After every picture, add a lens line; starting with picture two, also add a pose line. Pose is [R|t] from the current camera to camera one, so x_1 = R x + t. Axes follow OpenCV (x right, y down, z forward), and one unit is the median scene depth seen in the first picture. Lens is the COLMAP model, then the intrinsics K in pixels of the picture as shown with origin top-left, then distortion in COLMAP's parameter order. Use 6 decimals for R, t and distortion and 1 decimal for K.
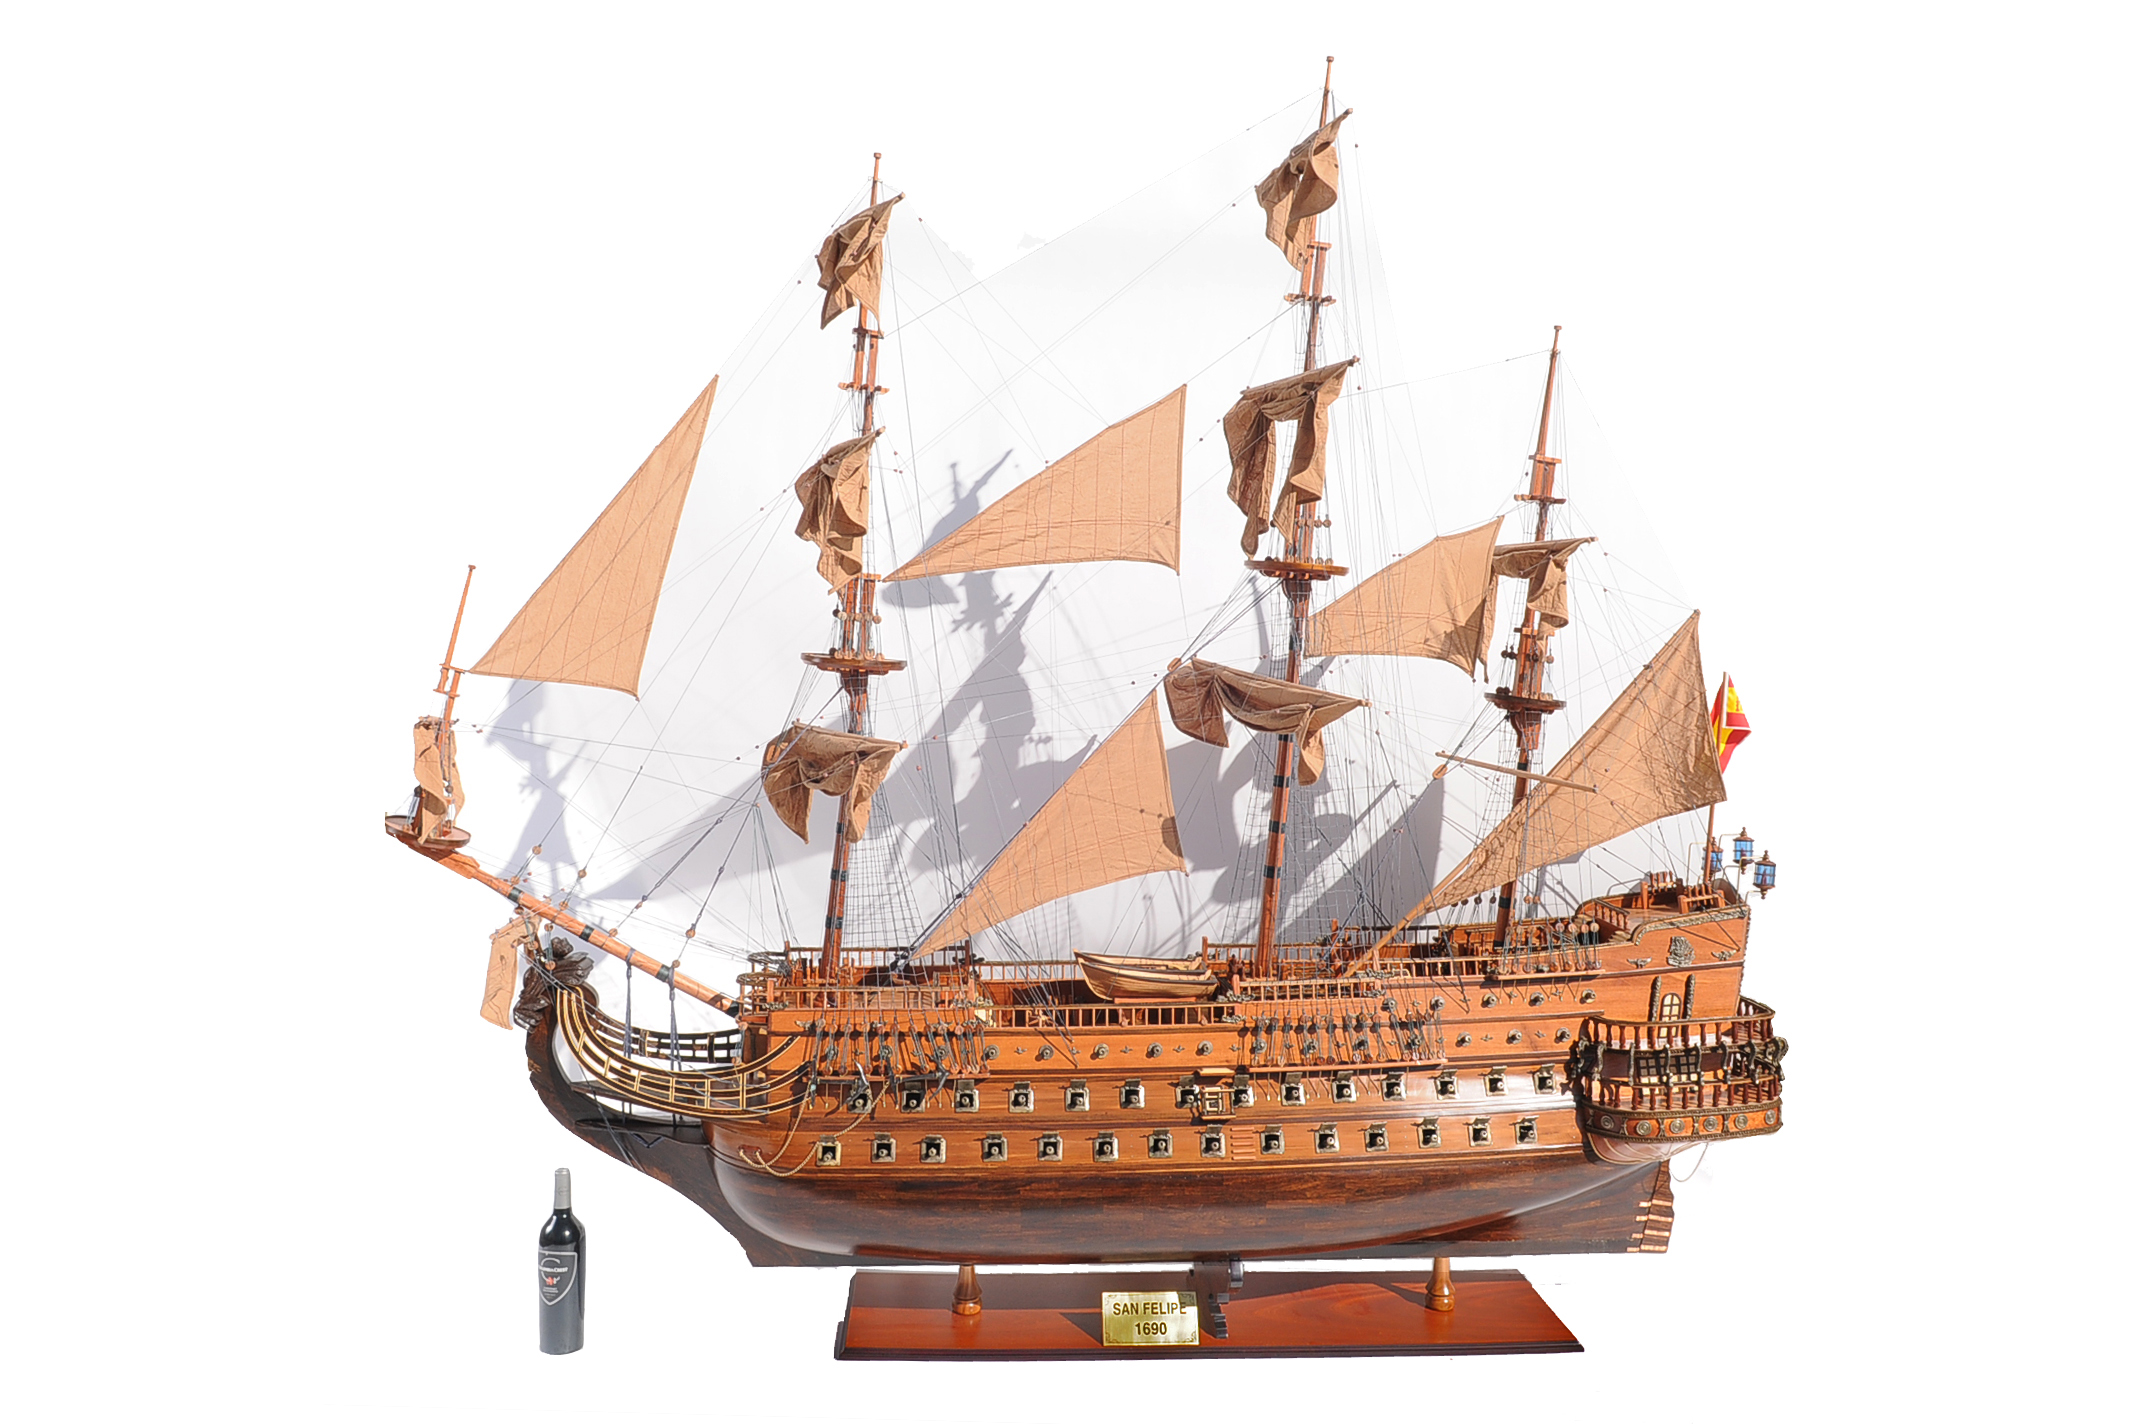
lens RADIAL K [[1654.1, 0, 1067.1], [0, 1654.1, 726.5], [0, 0, 1]] dist [0.005161, -0.005822]
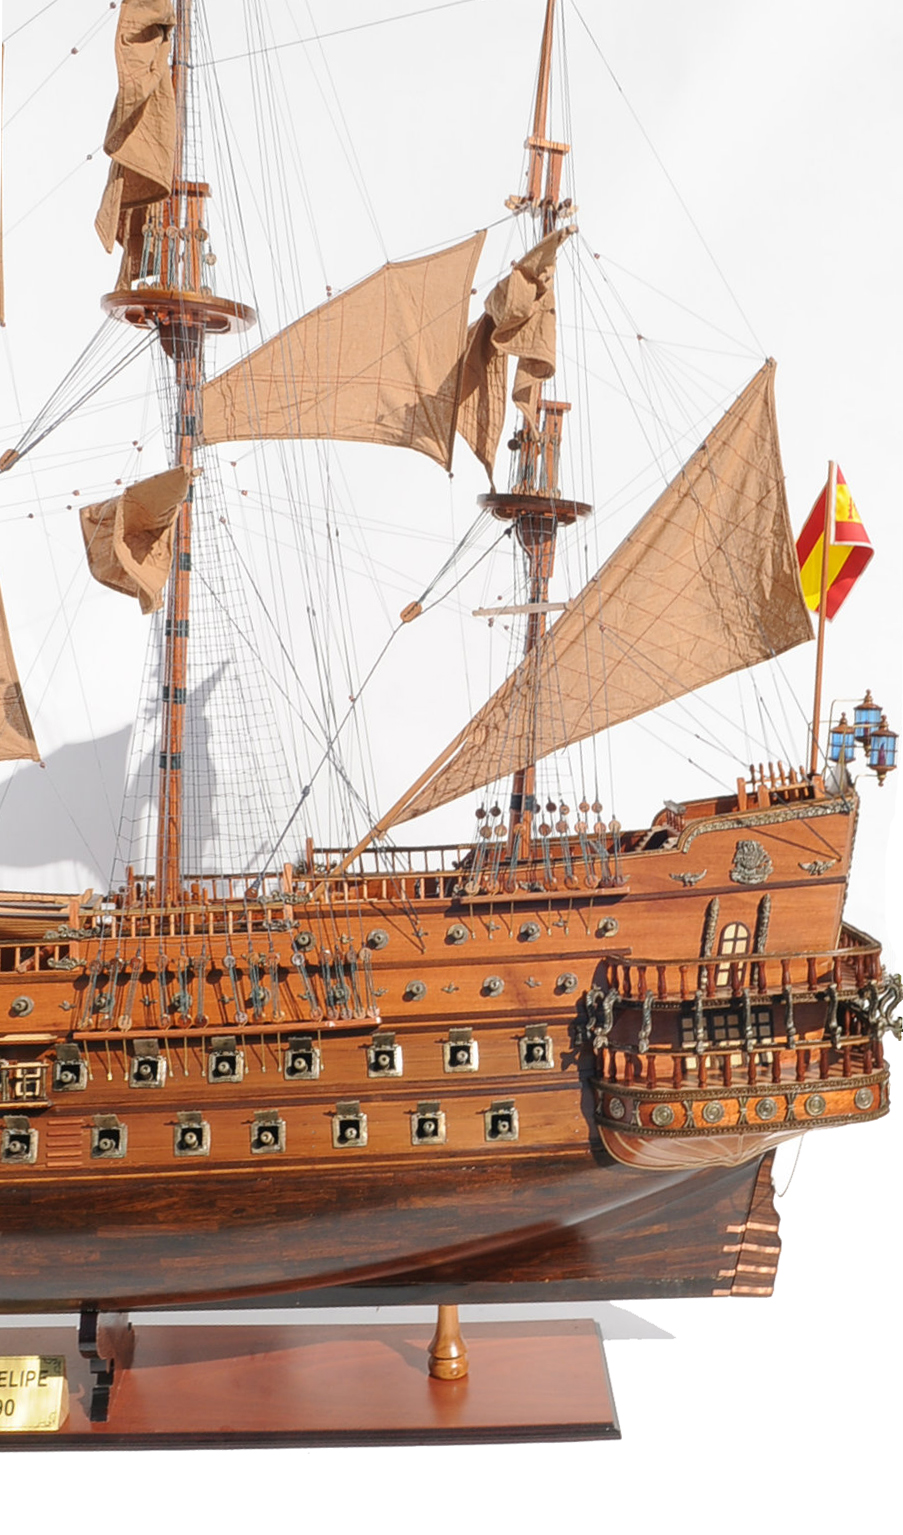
lens RADIAL K [[1577.3, 0, 549.8], [0, 1577.3, 842.6], [0, 0, 1]] dist [-0.009096, 0.000000]
pose [[0.999087, -0.017418, -0.039020, 0.312731], [0.018688, 0.999300, 0.032415, 0.105239], [0.038428, -0.033115, 0.998713, 0.345847]]
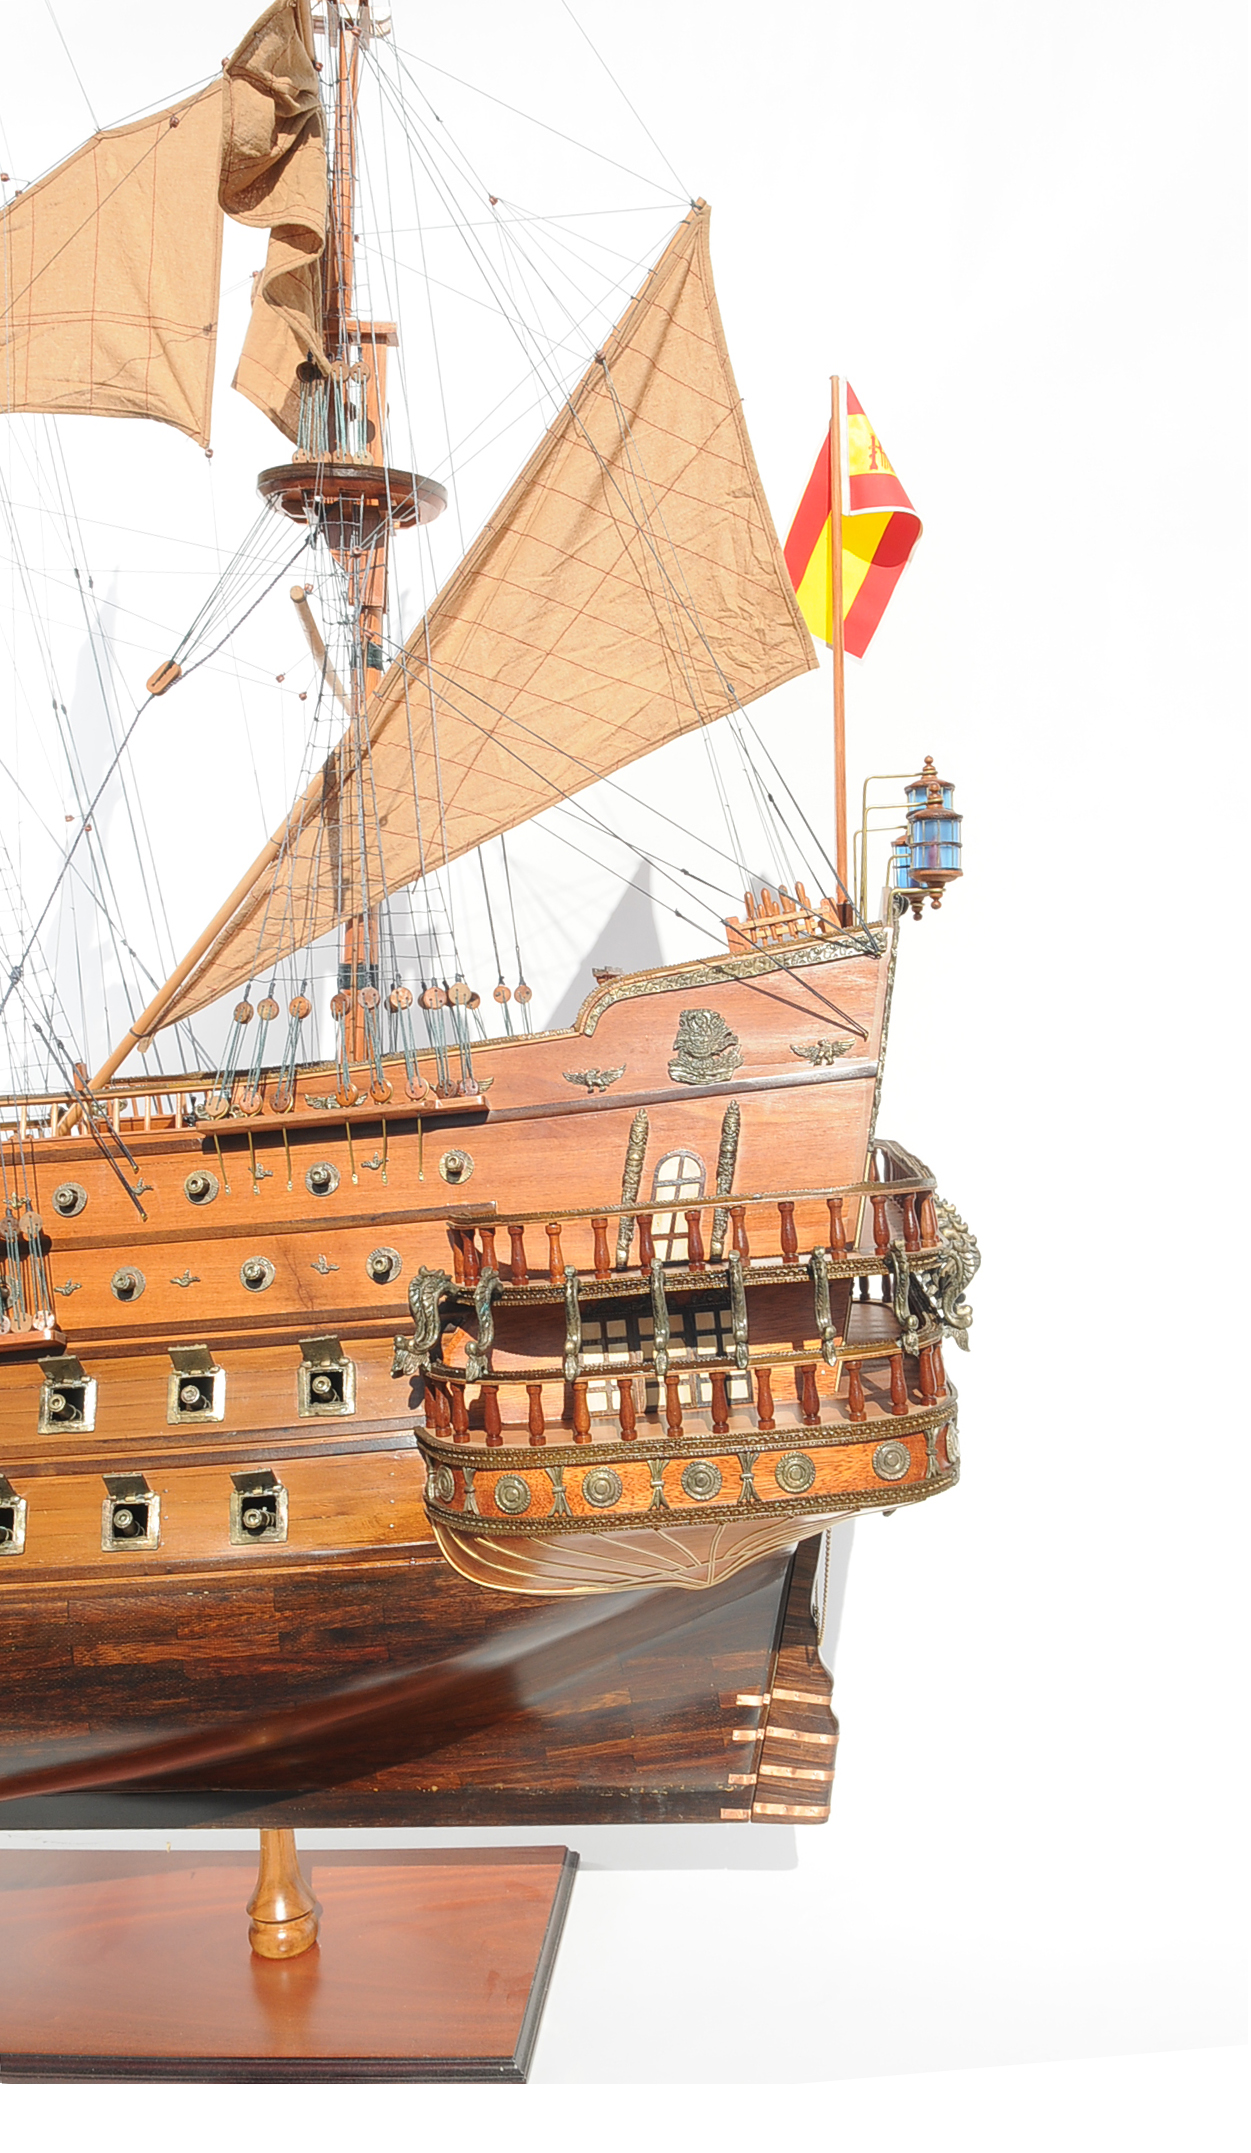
lens RADIAL K [[1896.6, 0, 602.4], [0, 1896.6, 1018.5], [0, 0, 1]] dist [0.014057, -0.023288]
pose [[0.978164, -0.069645, -0.195818, 0.435206], [0.058449, 0.996339, -0.062390, 0.155808], [0.199446, 0.049582, 0.978654, 0.552685]]
